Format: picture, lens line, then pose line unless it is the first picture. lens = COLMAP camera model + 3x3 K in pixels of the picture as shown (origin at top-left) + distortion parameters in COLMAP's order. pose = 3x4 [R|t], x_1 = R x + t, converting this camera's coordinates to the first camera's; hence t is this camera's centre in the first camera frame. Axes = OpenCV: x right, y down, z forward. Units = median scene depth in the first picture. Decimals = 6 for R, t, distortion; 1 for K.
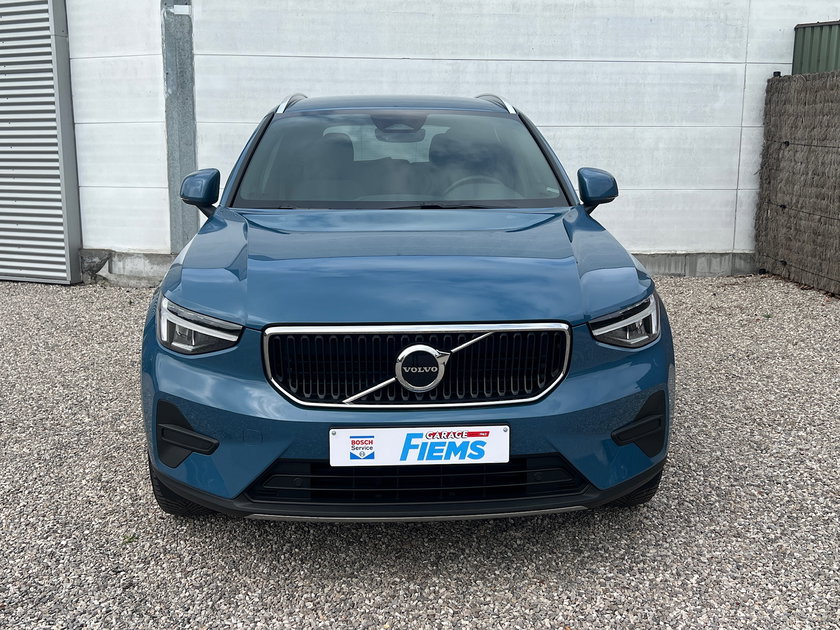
lens RADIAL K [[909.8, 0, 414.4], [0, 909.8, 310.8], [0, 0, 1]] dist [0.045951, 0.000000]
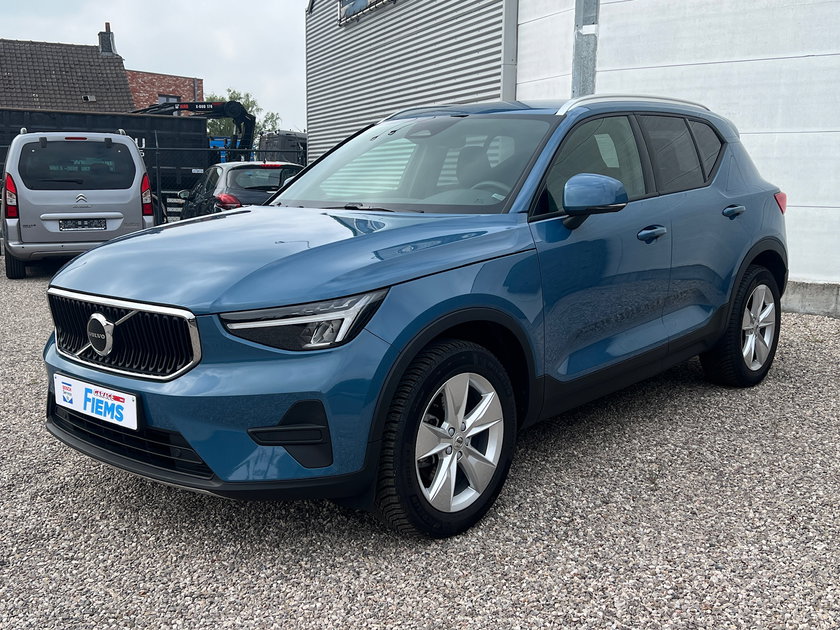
lens RADIAL K [[909.8, 0, 408.8], [0, 909.8, 280.2], [0, 0, 1]] dist [0.045951, 0.000000]
pose [[0.722966, 0.086634, -0.685430, 1.063902], [-0.121894, 0.992538, -0.003119, -0.050101], [0.680046, 0.085805, 0.728132, 0.390678]]
